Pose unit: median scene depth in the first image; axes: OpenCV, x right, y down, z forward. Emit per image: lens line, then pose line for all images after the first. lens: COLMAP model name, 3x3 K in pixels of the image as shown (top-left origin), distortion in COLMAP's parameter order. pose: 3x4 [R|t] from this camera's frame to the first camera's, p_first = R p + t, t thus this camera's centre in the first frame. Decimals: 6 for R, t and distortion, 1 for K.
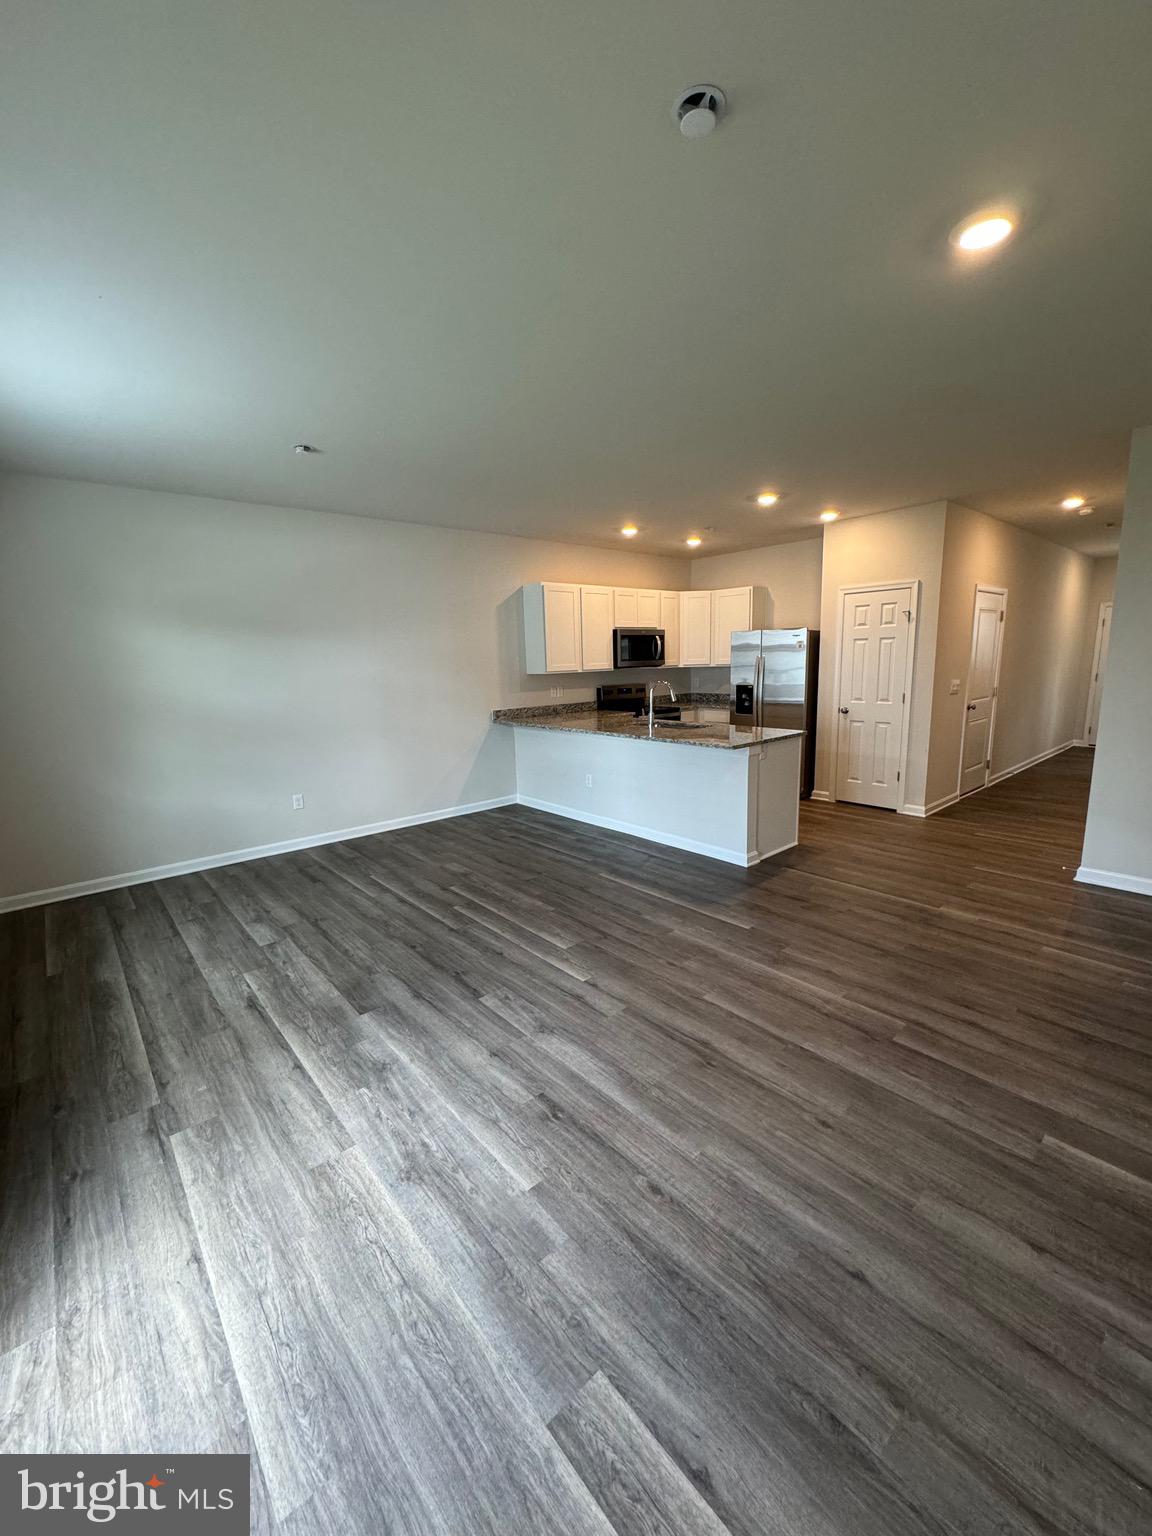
lens RADIAL K [[609.0, 0, 582.9], [0, 609.0, 772.2], [0, 0, 1]] dist [-0.001970, 0.000352]
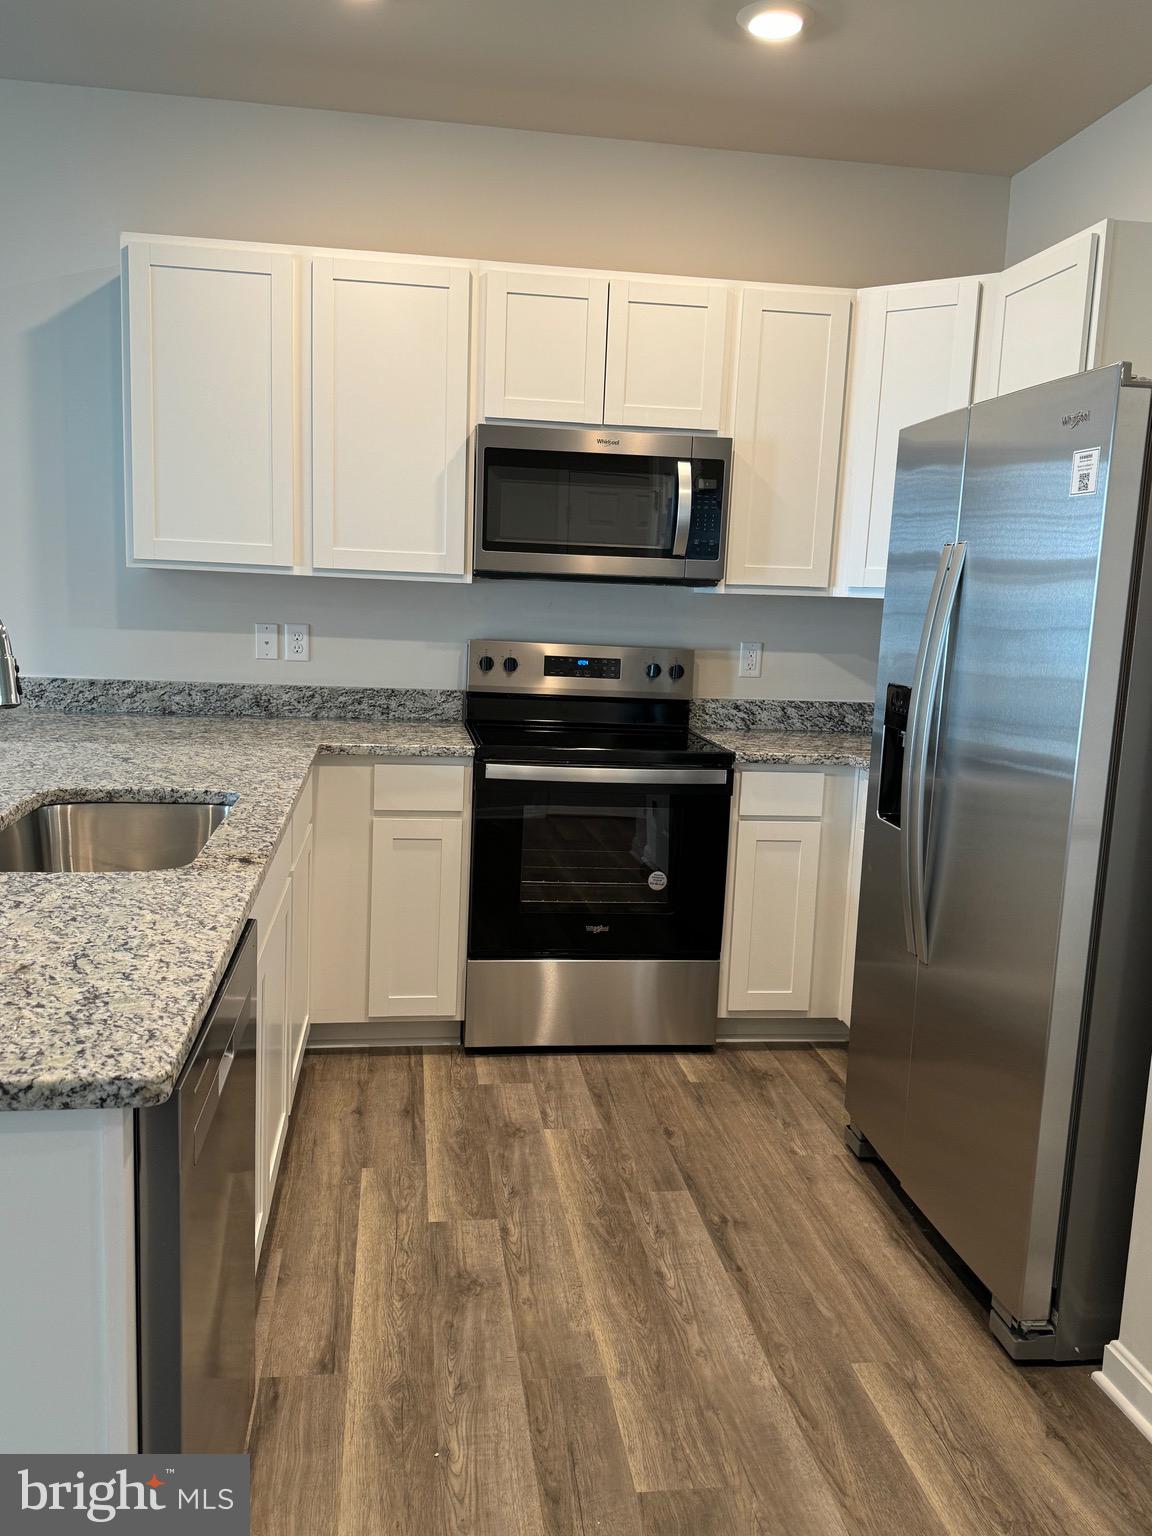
lens RADIAL K [[1210.6, 0, 572.8], [0, 1210.6, 775.5], [0, 0, 1]] dist [0.055359, -0.050510]
pose [[0.834552, 0.146623, -0.531060, 0.700002], [-0.161693, 0.986671, 0.018319, -0.183565], [0.526668, 0.070580, 0.847136, 1.055638]]
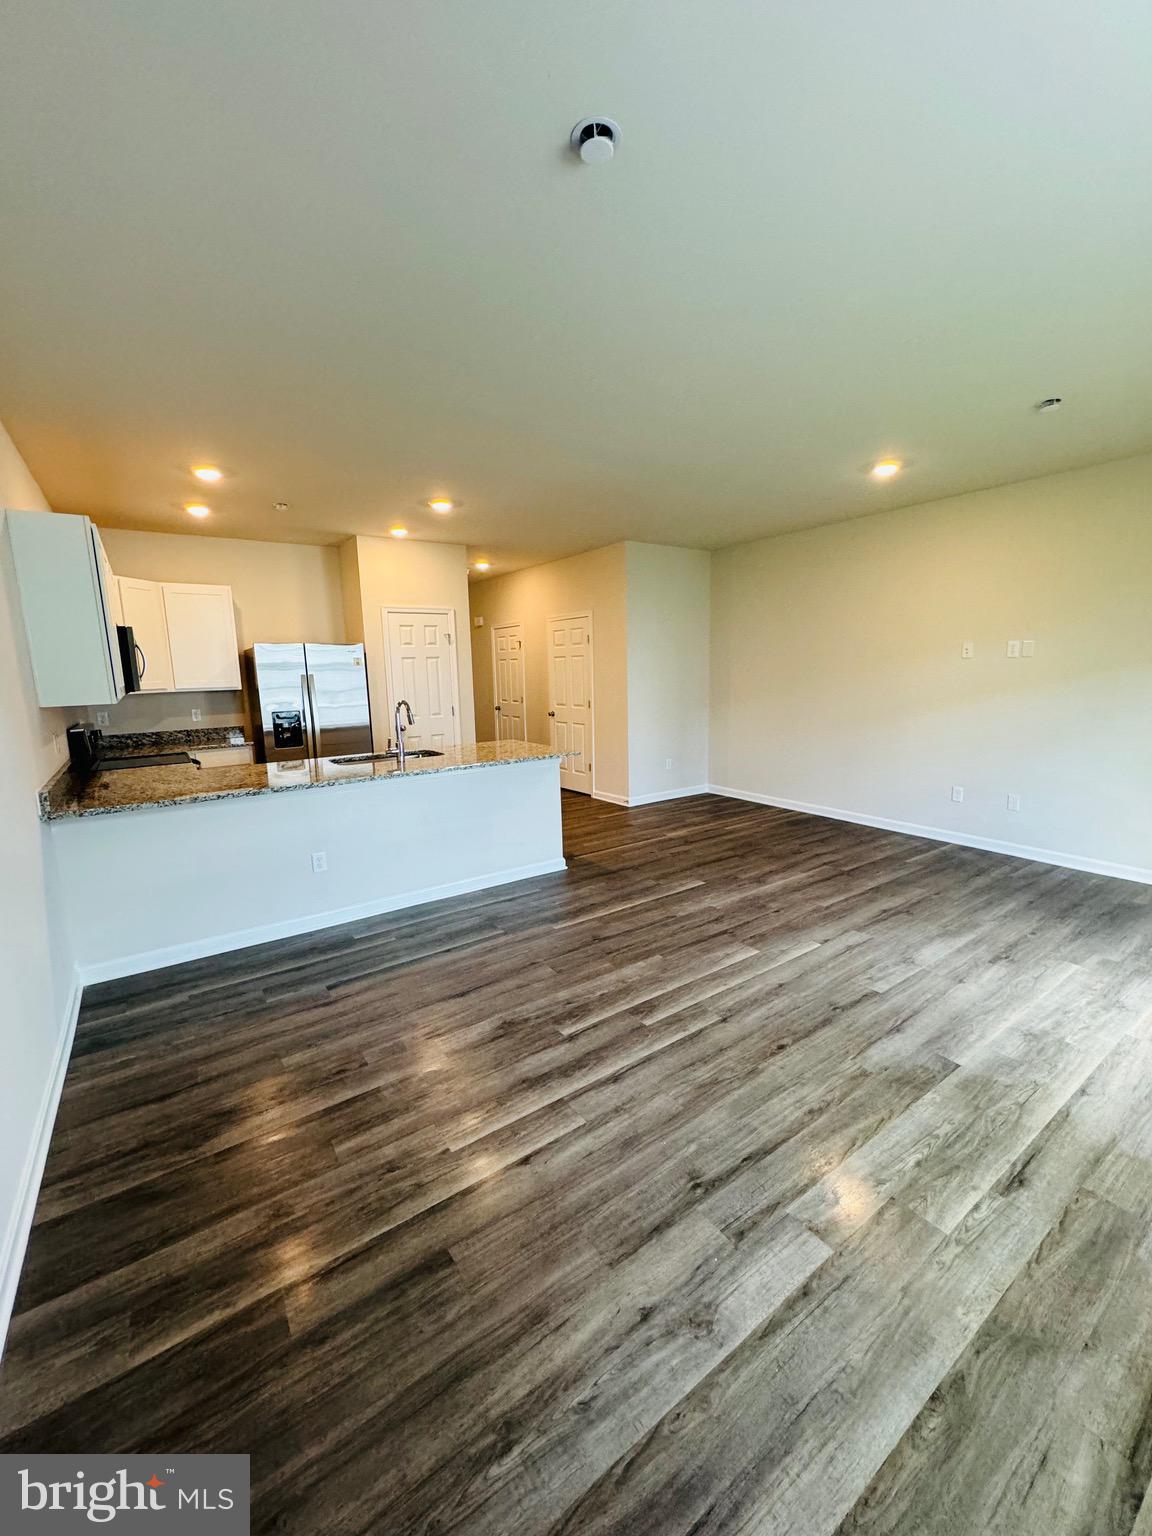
lens RADIAL K [[609.0, 0, 578.6], [0, 609.0, 775.3], [0, 0, 1]] dist [-0.001970, 0.000352]
pose [[0.113671, -0.150471, 0.982058, -0.852563], [0.204822, 0.970780, 0.125036, -0.146451], [-0.972176, 0.186934, 0.141170, 0.944027]]
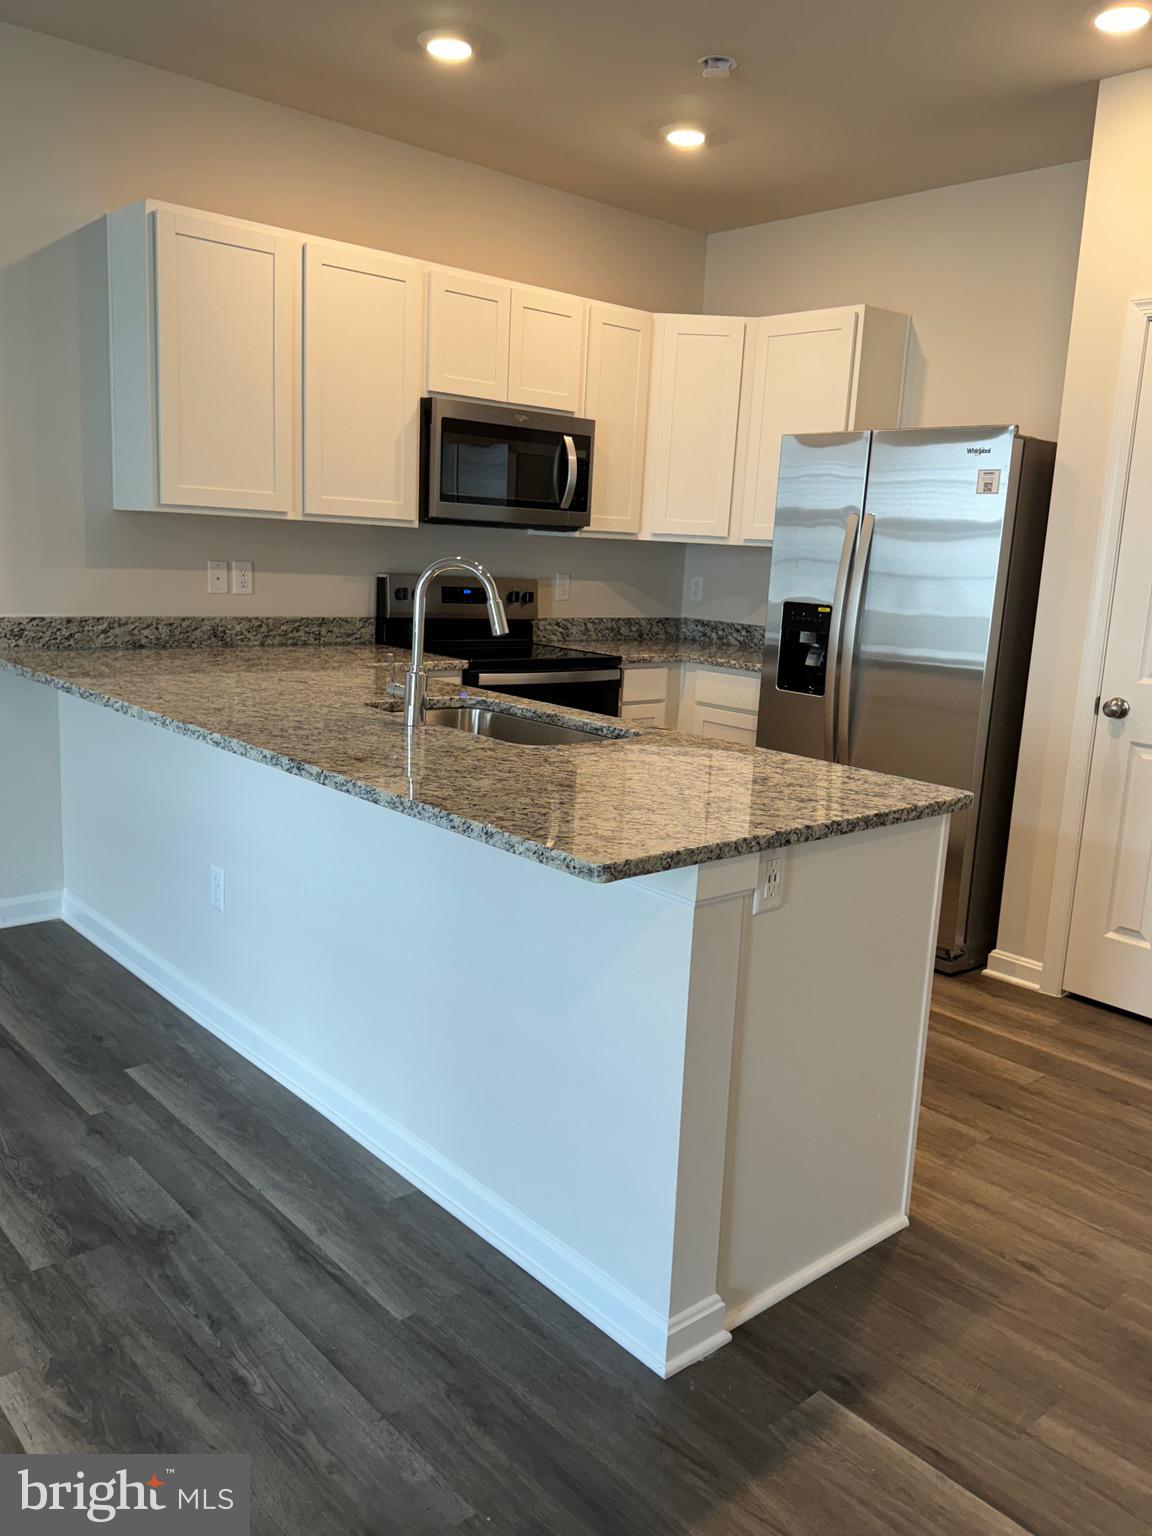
lens RADIAL K [[1210.6, 0, 586.5], [0, 1210.6, 773.6], [0, 0, 1]] dist [0.055359, -0.050510]
pose [[0.996875, 0.076212, 0.020764, 0.250583], [-0.076357, 0.997061, 0.006270, -0.084886], [-0.020225, -0.007836, 0.999765, 0.633327]]
